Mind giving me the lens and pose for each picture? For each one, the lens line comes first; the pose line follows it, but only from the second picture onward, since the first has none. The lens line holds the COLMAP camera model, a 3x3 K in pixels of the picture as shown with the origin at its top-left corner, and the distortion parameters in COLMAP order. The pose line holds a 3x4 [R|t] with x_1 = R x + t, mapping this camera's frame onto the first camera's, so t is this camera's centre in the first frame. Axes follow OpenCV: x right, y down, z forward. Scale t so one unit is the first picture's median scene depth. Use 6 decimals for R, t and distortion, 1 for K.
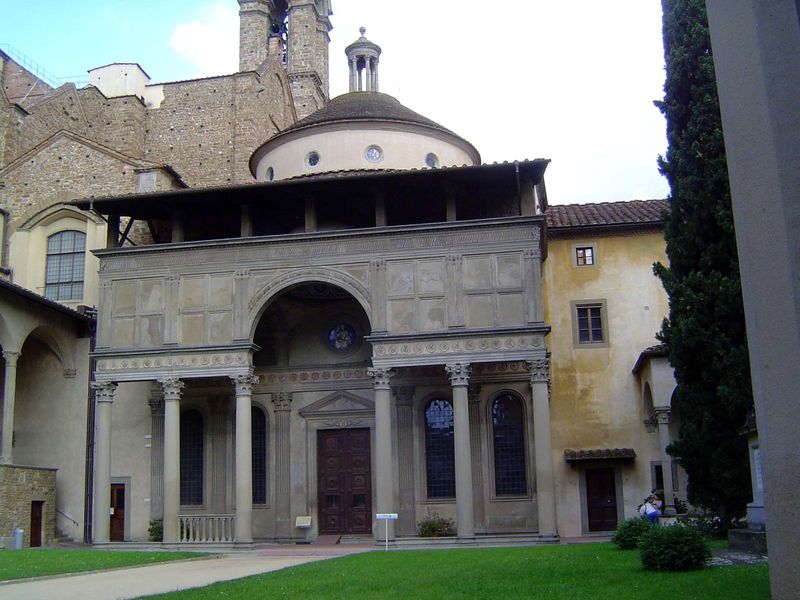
lens RADIAL K [[918.9, 0, 397.6], [0, 918.9, 302.6], [0, 0, 1]] dist [-0.107016, 0.000000]
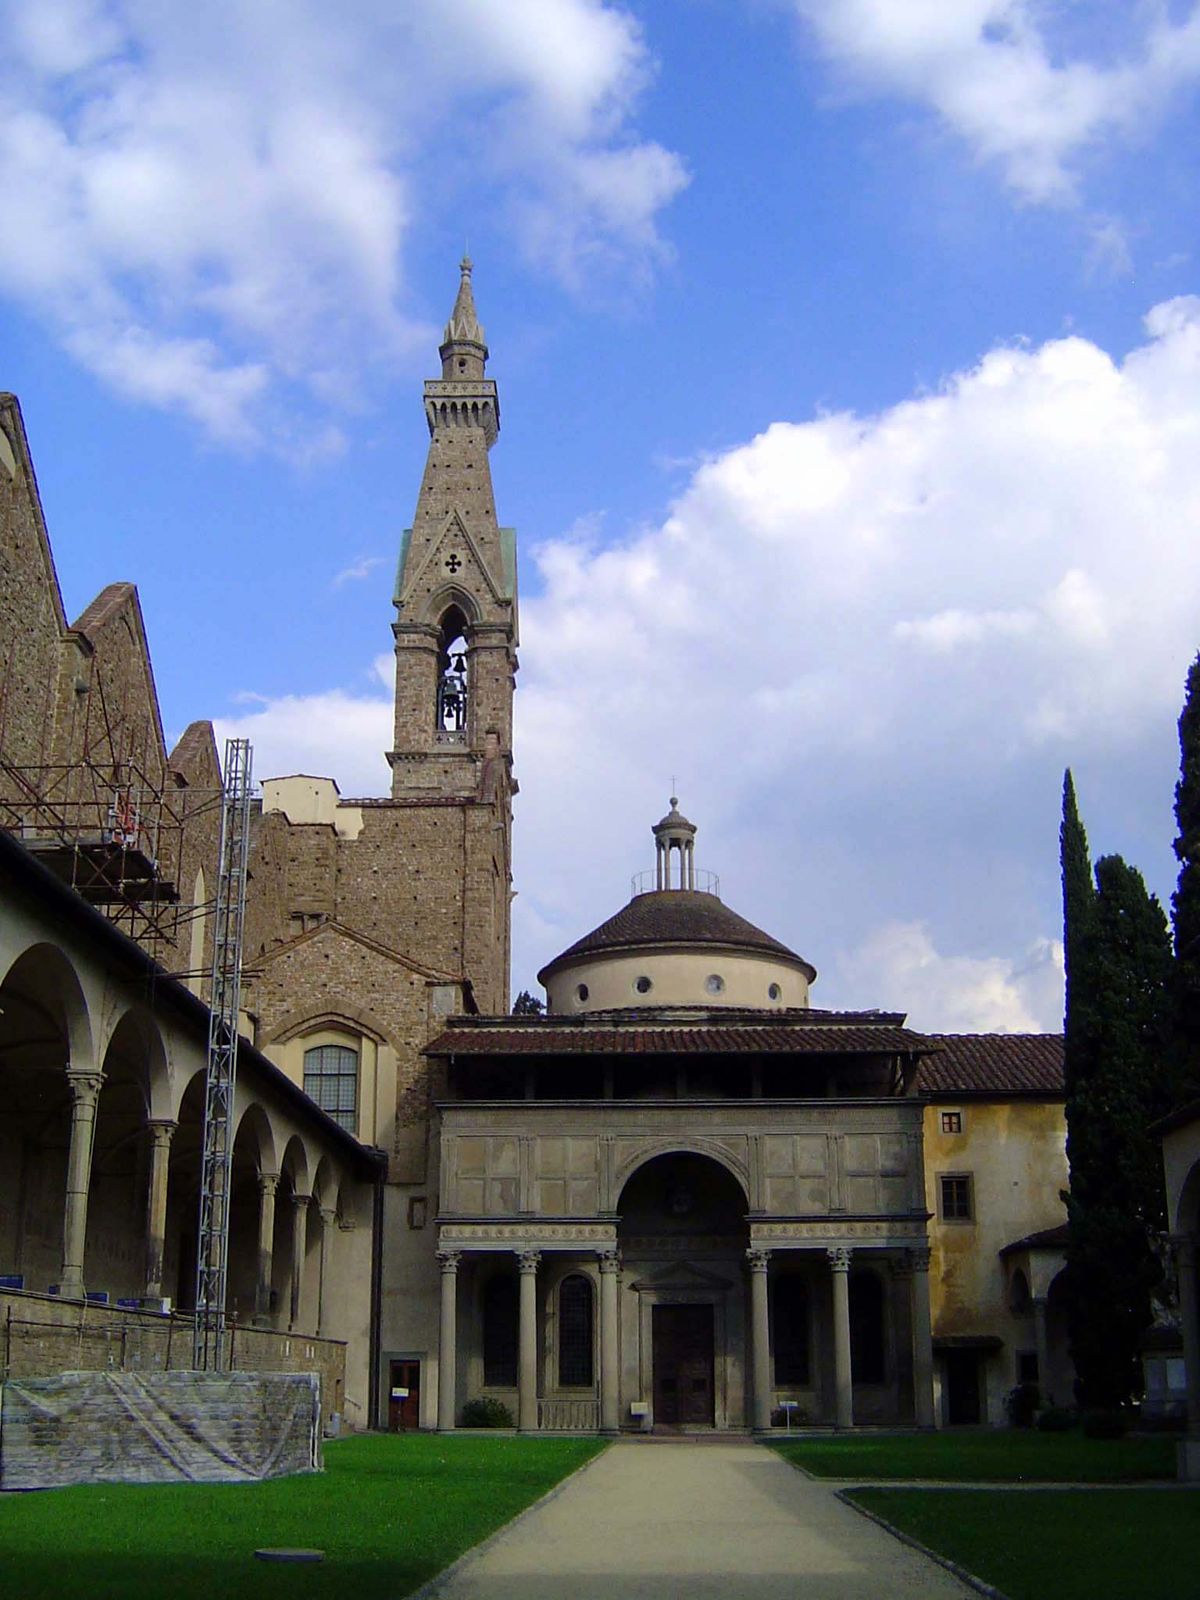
lens RADIAL K [[1837.9, 0, 602.9], [0, 1837.9, 797.3], [0, 0, 1]] dist [-0.107016, 0.000000]
pose [[0.990545, 0.065766, 0.120393, -0.404276], [-0.054257, 0.993853, -0.096504, -0.188870], [-0.125999, 0.089060, 0.988025, -0.838082]]
